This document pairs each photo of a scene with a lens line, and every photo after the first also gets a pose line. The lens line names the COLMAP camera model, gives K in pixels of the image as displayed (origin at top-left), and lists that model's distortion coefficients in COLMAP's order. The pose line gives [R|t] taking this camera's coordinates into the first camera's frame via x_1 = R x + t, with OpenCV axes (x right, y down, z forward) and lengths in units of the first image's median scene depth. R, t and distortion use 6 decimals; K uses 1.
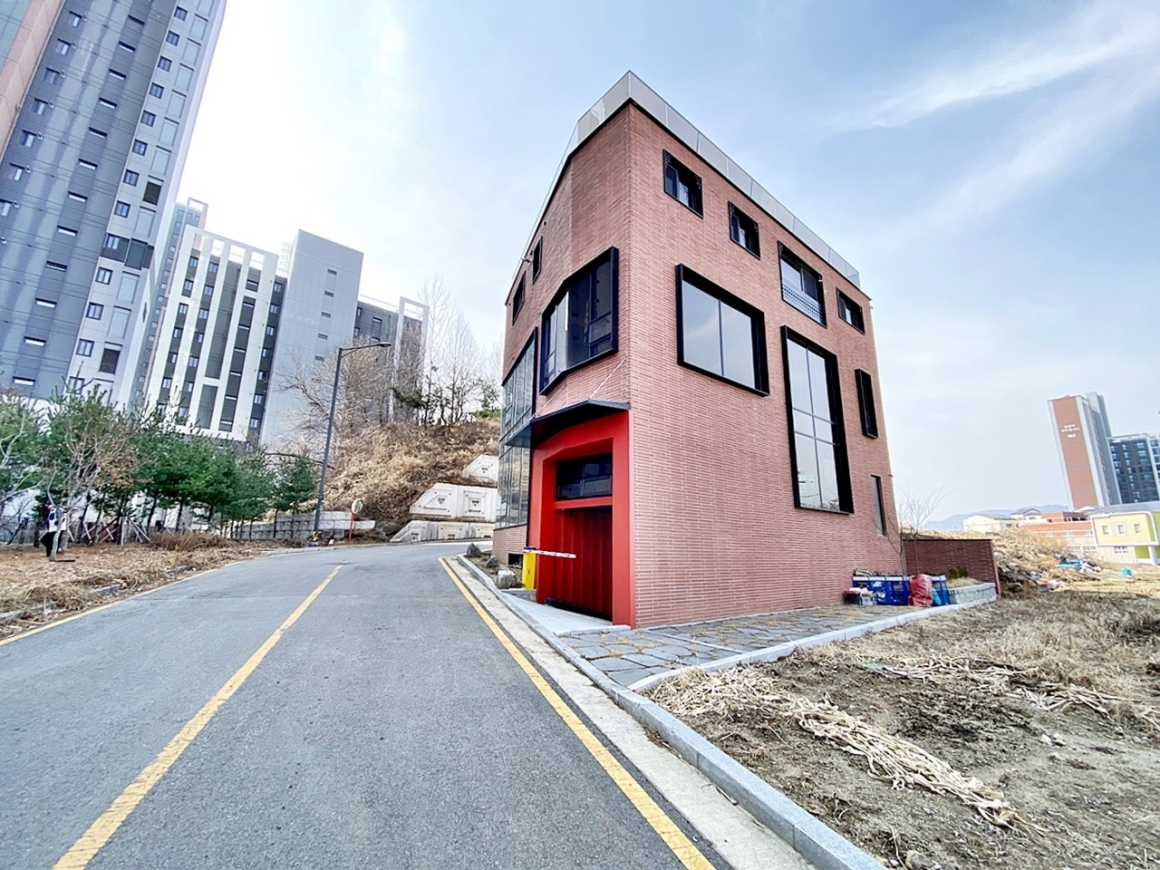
lens RADIAL K [[475.3, 0, 580.0], [0, 475.3, 435.0], [0, 0, 1]] dist [0.023250, -0.022474]
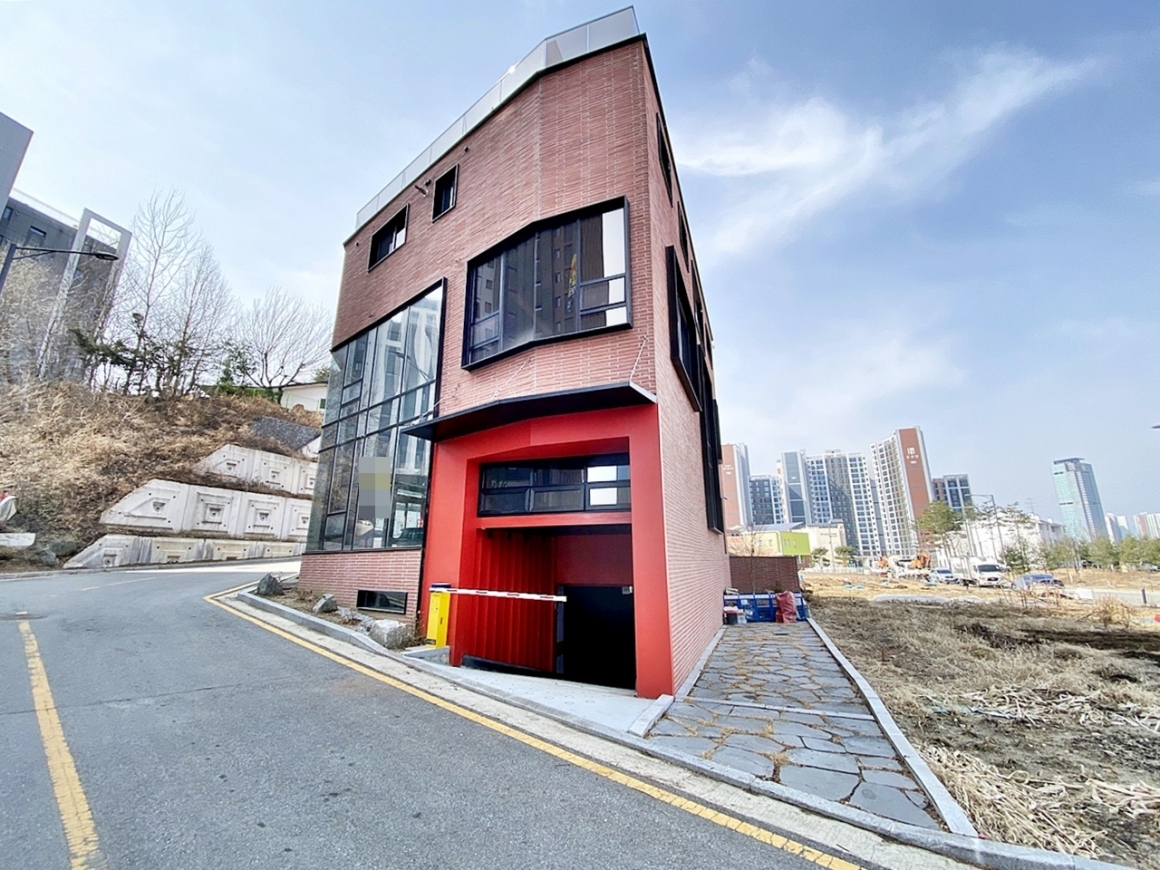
lens RADIAL K [[479.6, 0, 577.8], [0, 479.6, 432.3], [0, 0, 1]] dist [0.000961, -0.015540]
pose [[0.865588, 0.109812, 0.488568, -0.115286], [-0.094714, 0.993951, -0.055601, 0.014783], [-0.491718, 0.001854, 0.870753, 0.116619]]
